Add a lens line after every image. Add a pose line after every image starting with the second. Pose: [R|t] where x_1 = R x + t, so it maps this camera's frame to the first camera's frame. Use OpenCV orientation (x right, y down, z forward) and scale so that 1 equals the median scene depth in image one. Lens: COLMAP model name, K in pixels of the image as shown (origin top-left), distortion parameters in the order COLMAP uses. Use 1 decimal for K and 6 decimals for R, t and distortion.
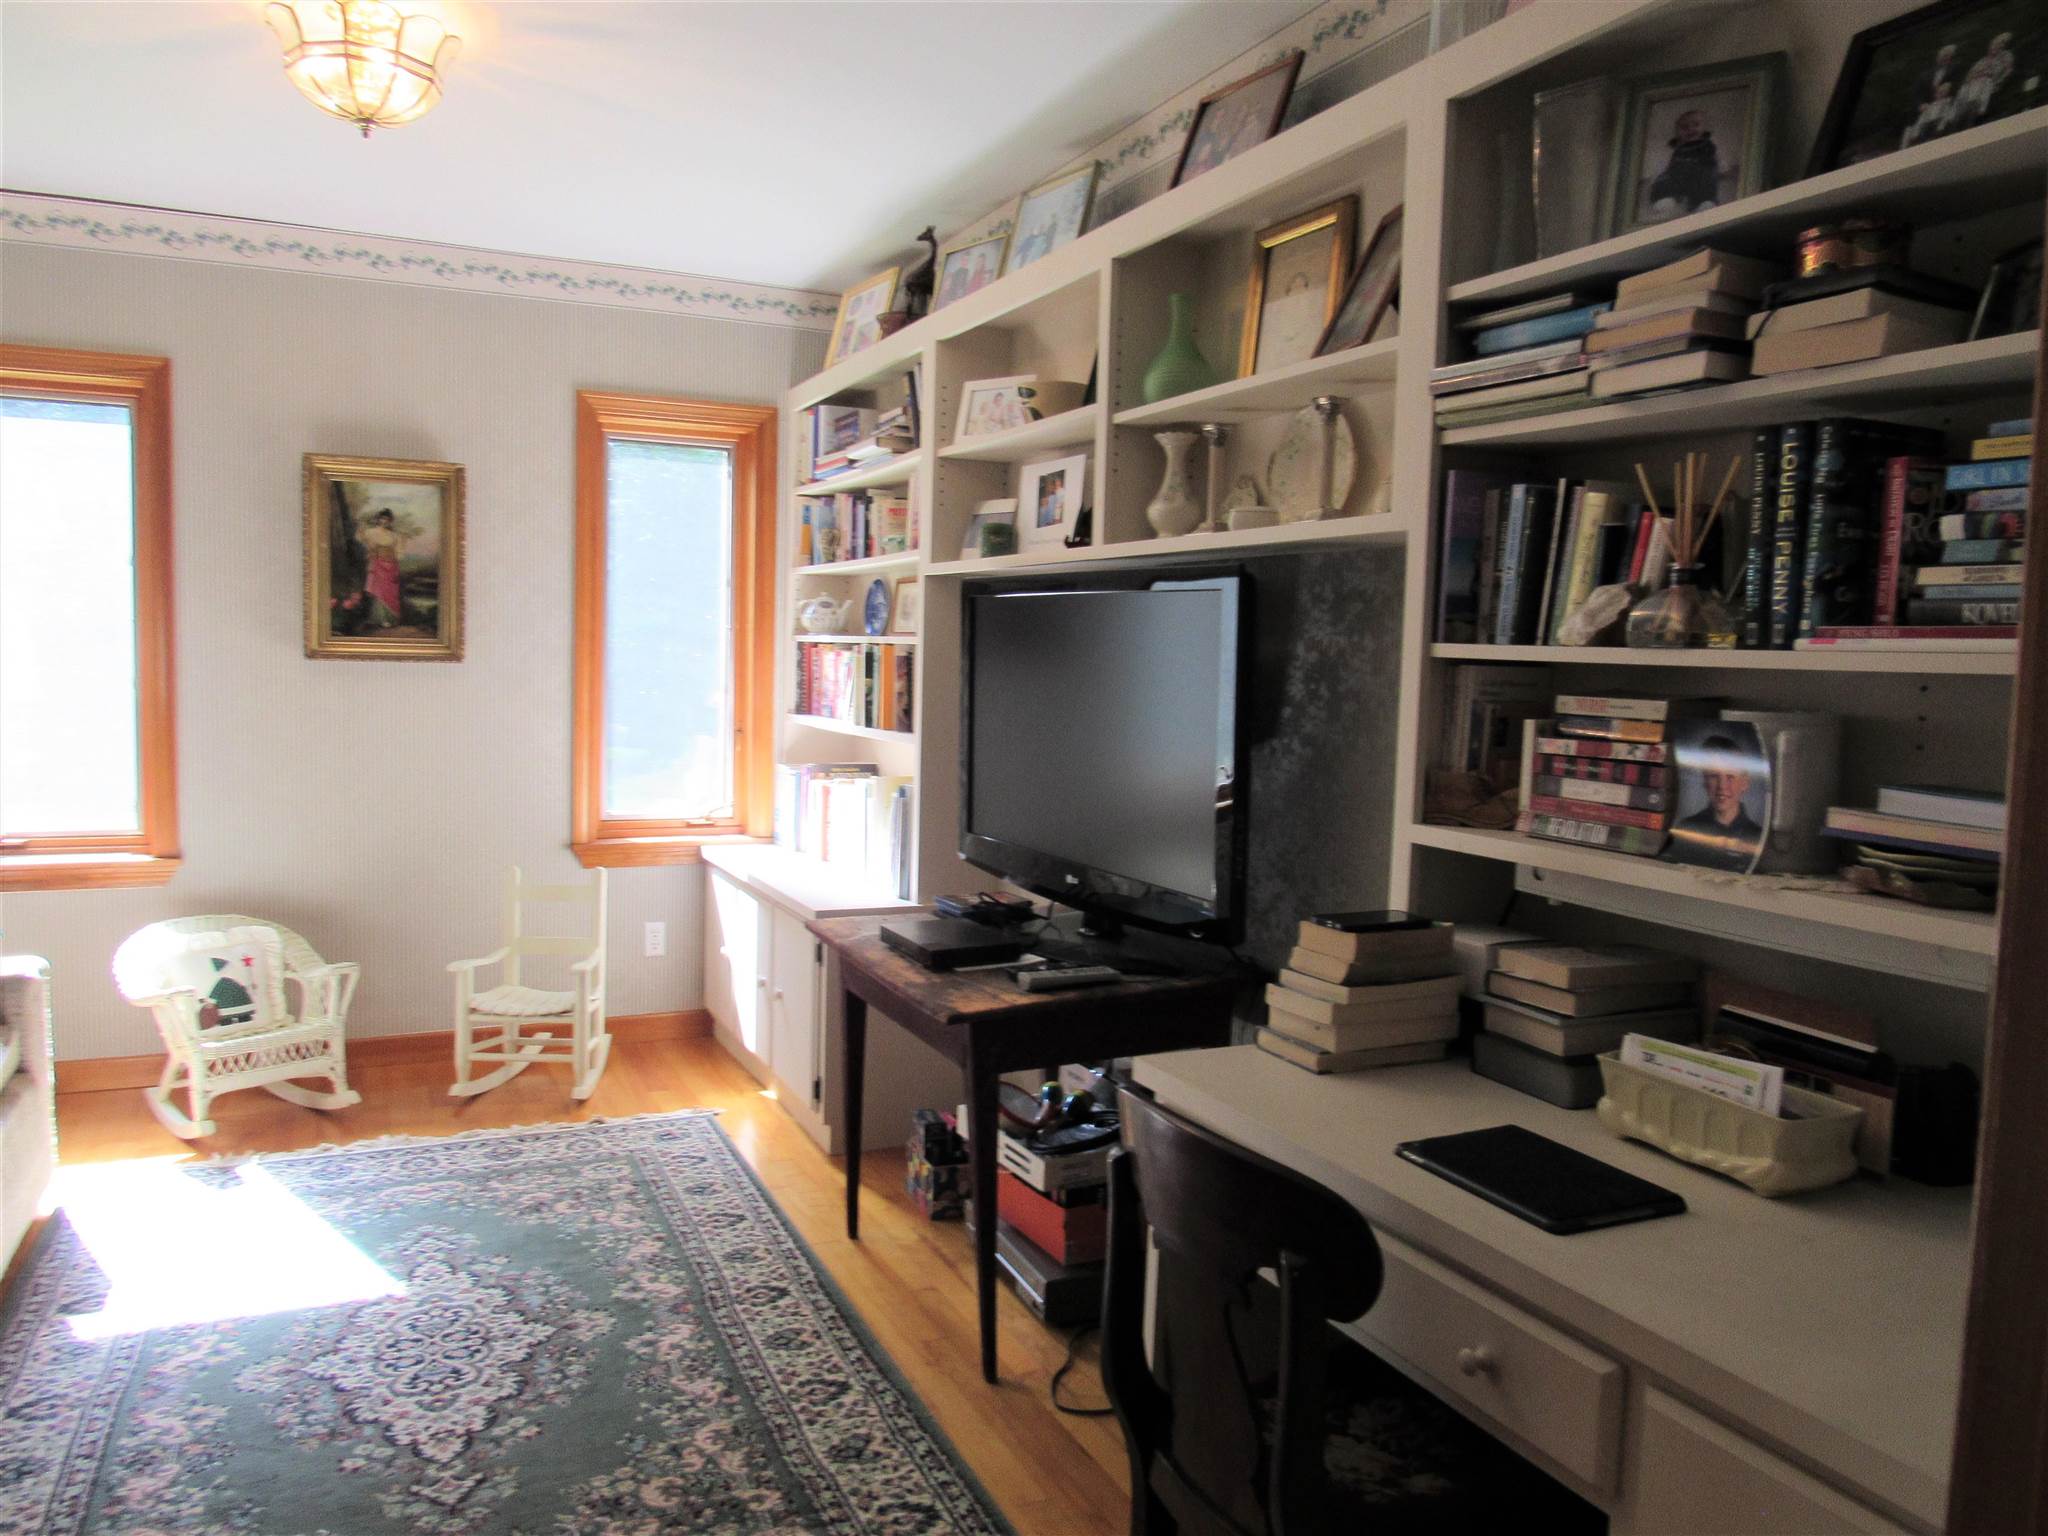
lens RADIAL K [[1452.2, 0, 1008.6], [0, 1452.2, 767.3], [0, 0, 1]] dist [-0.026045, -0.001411]
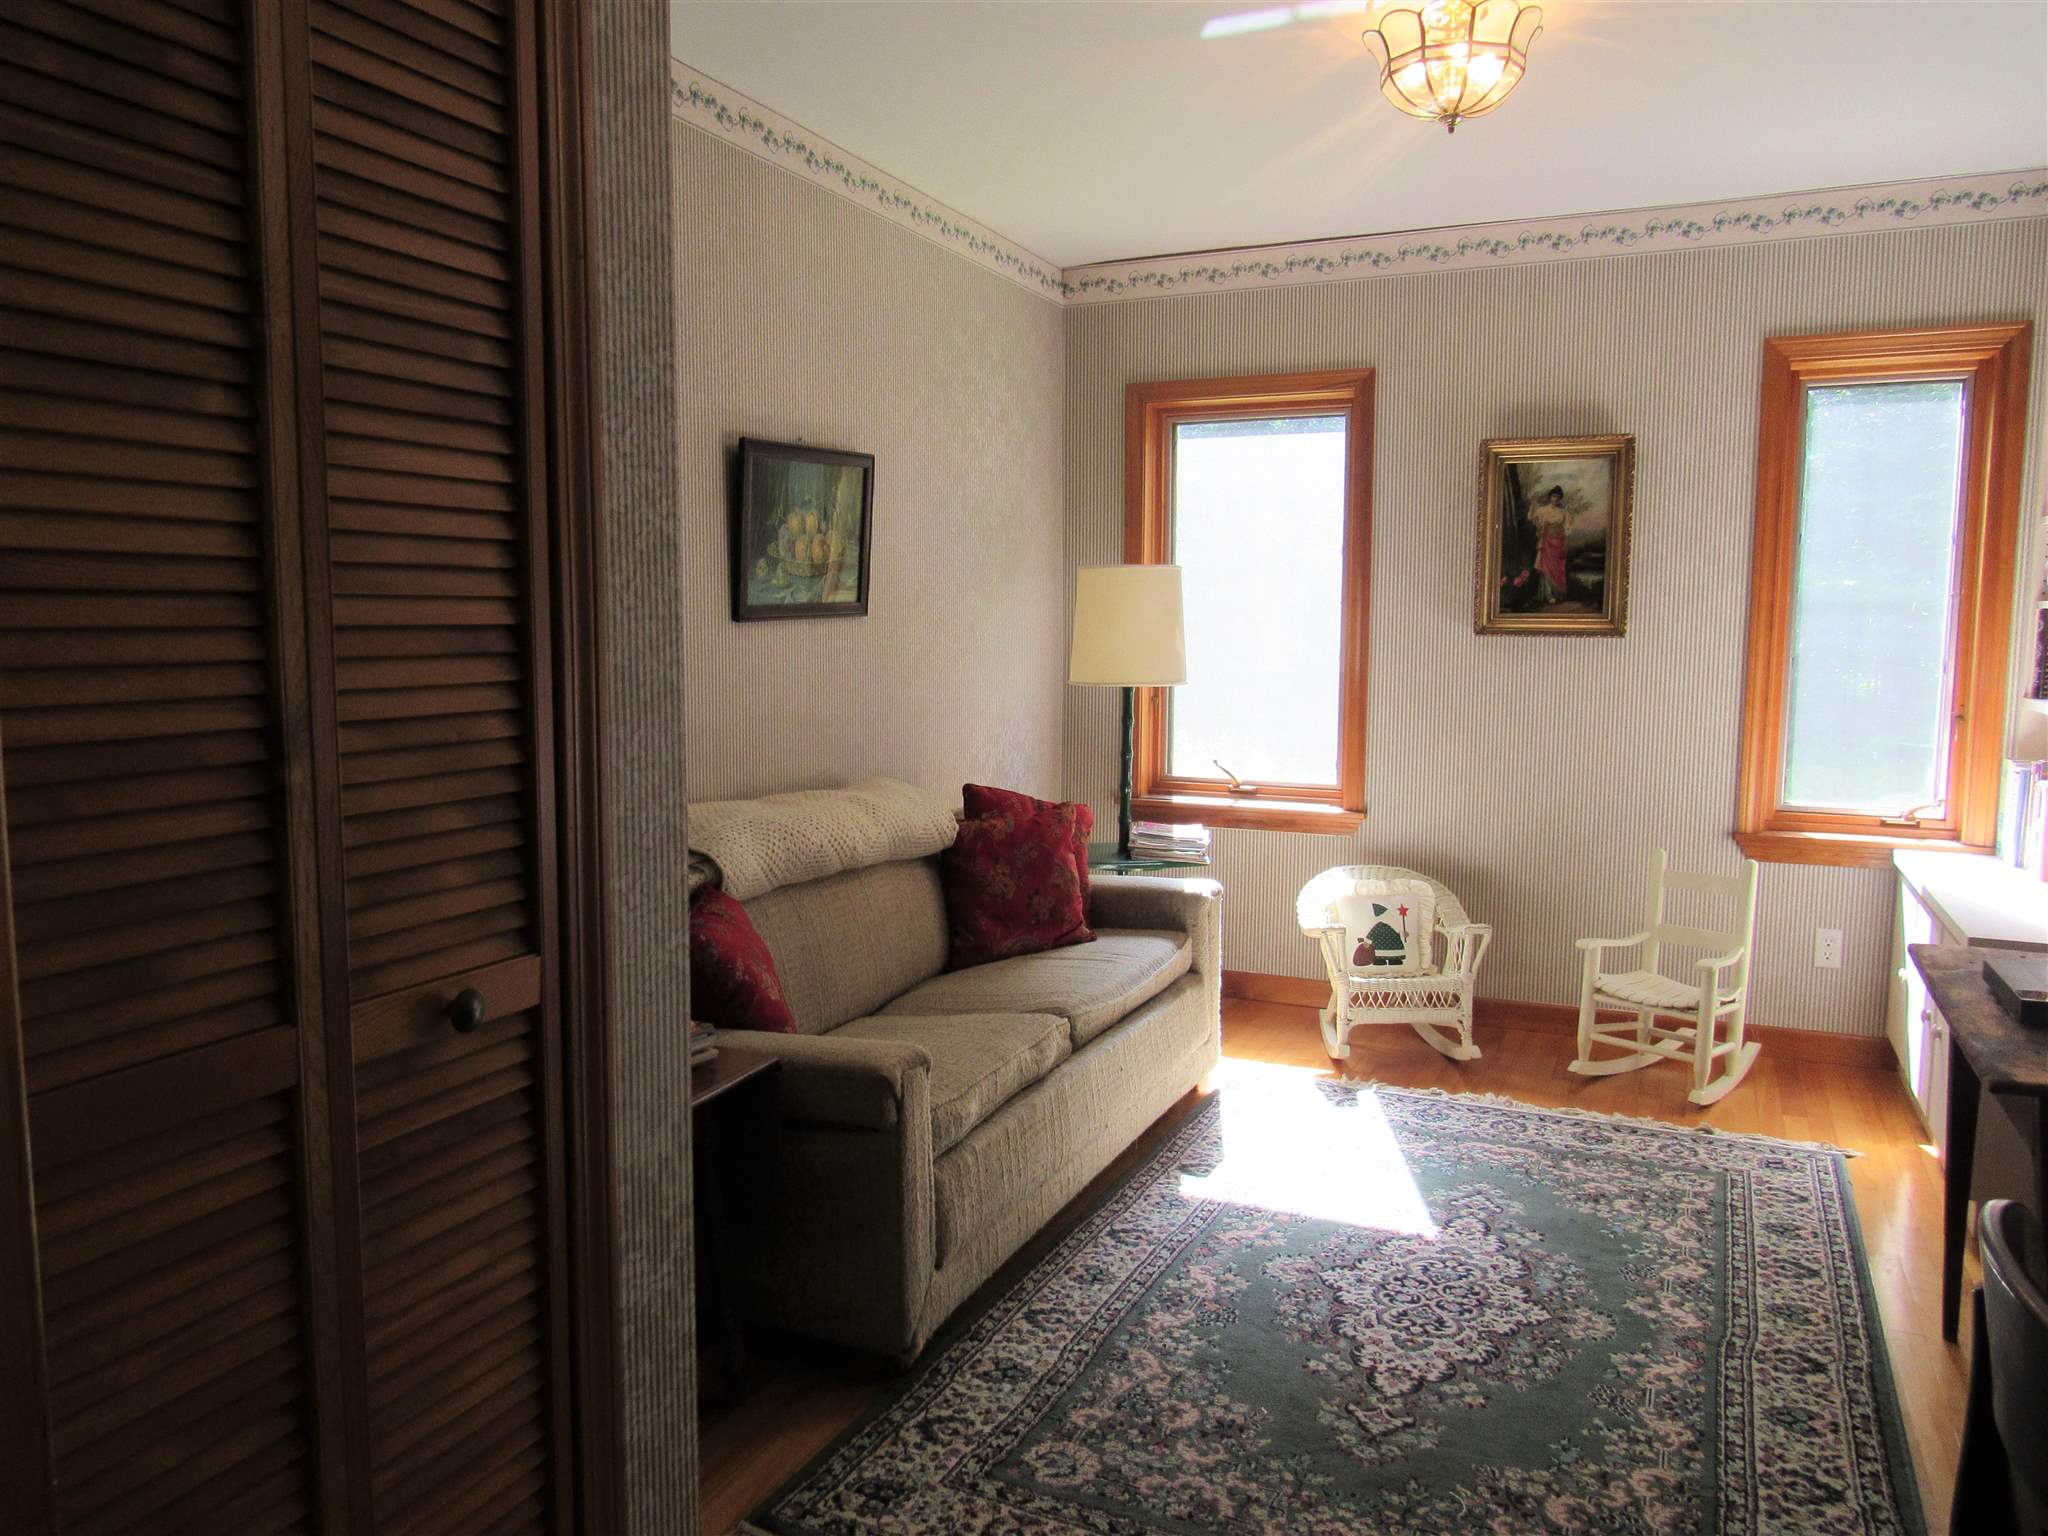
lens RADIAL K [[1452.2, 0, 1014.3], [0, 1452.2, 773.1], [0, 0, 1]] dist [-0.026045, -0.001411]
pose [[0.641188, 0.061191, -0.764940, 0.129889], [-0.046369, 0.998084, 0.040974, -0.001956], [0.765982, 0.009198, 0.642797, 0.064547]]
